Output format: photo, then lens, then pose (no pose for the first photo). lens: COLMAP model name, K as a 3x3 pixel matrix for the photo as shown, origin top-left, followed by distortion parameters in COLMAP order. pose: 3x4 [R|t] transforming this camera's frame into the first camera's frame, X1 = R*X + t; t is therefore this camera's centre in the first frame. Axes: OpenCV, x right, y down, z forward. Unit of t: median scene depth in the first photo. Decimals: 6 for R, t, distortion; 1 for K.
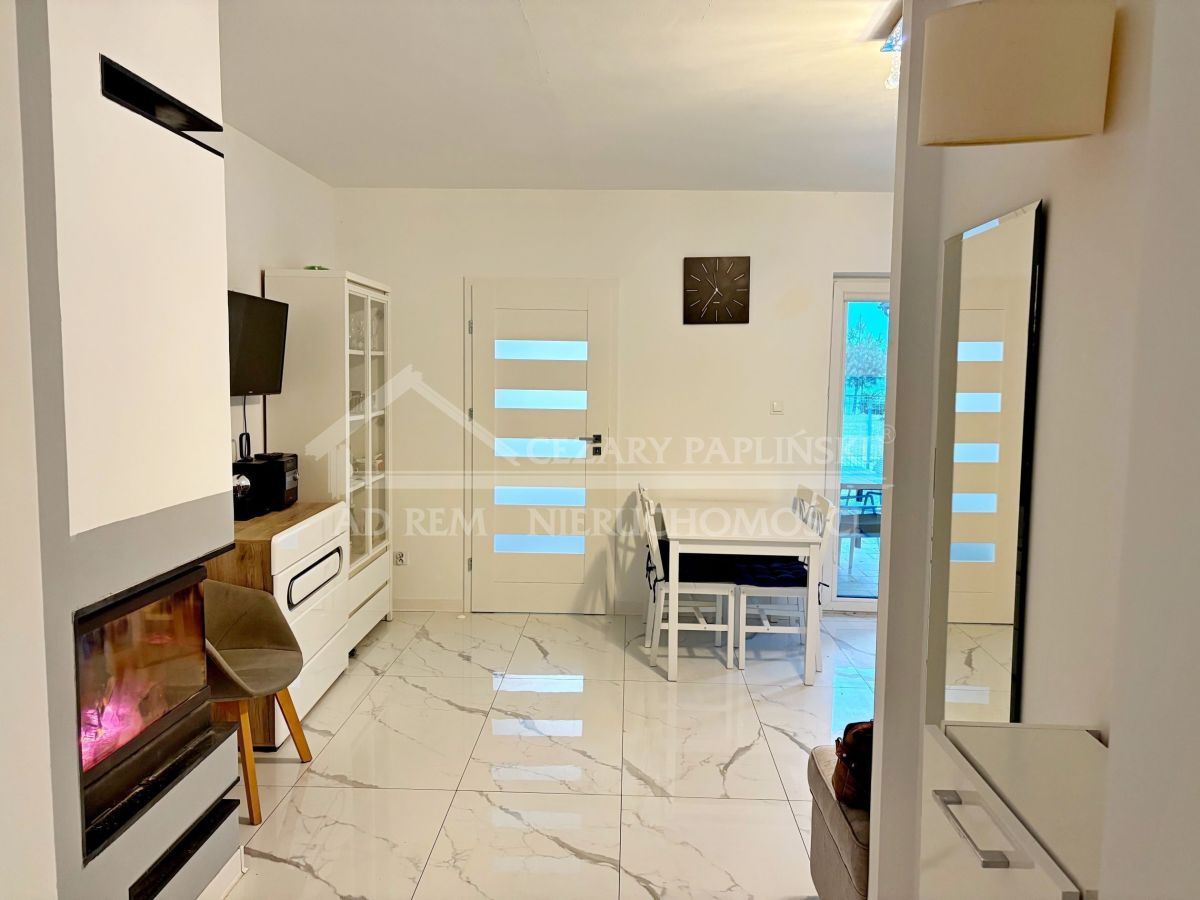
lens RADIAL K [[910.5, 0, 600.0], [0, 910.5, 450.0], [0, 0, 1]] dist [0.087430, -0.111779]
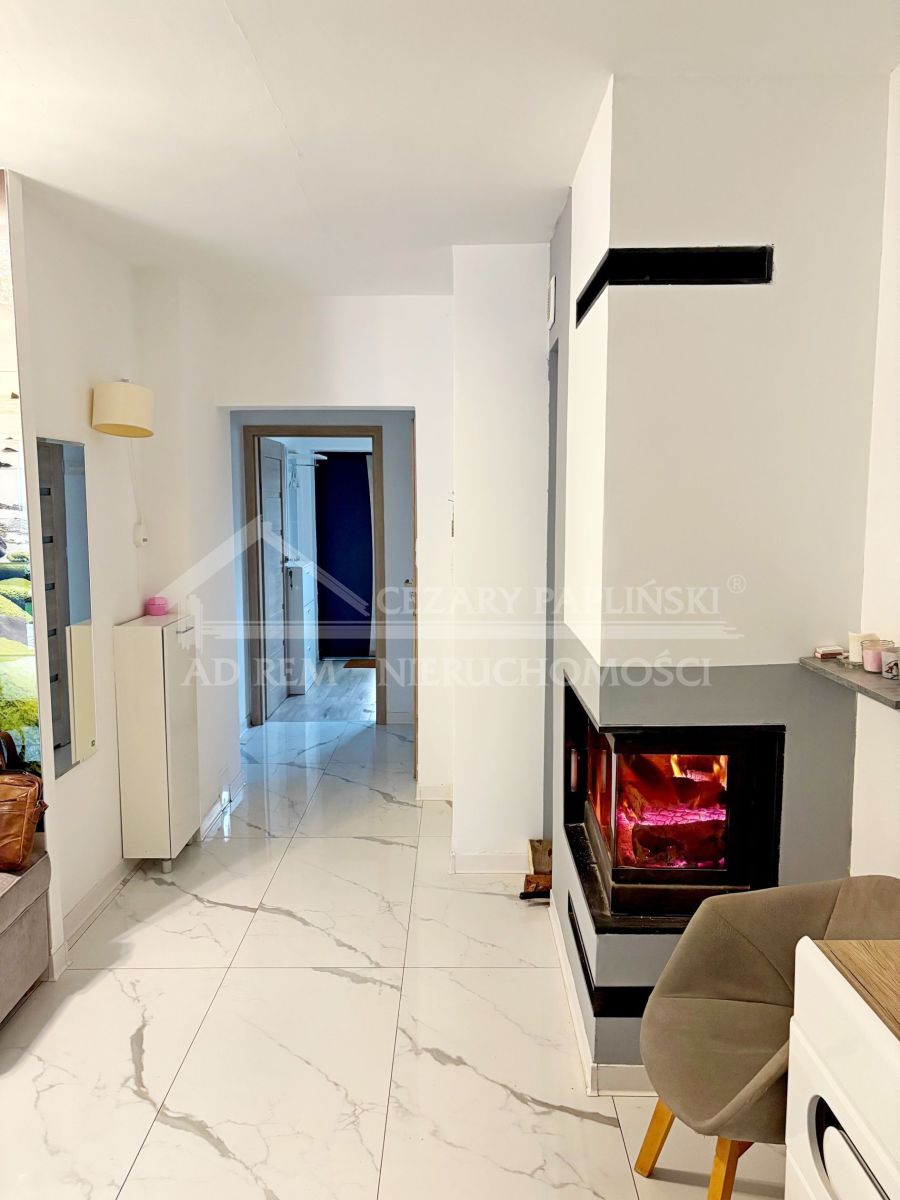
lens RADIAL K [[910.5, 0, 450.0], [0, 910.5, 600.0], [0, 0, 1]] dist [0.087430, -0.111779]
pose [[-0.999596, -0.011871, -0.025808, -0.217044], [-0.016832, 0.979357, 0.201437, -0.182034], [0.022884, 0.201790, -0.979161, 1.736313]]
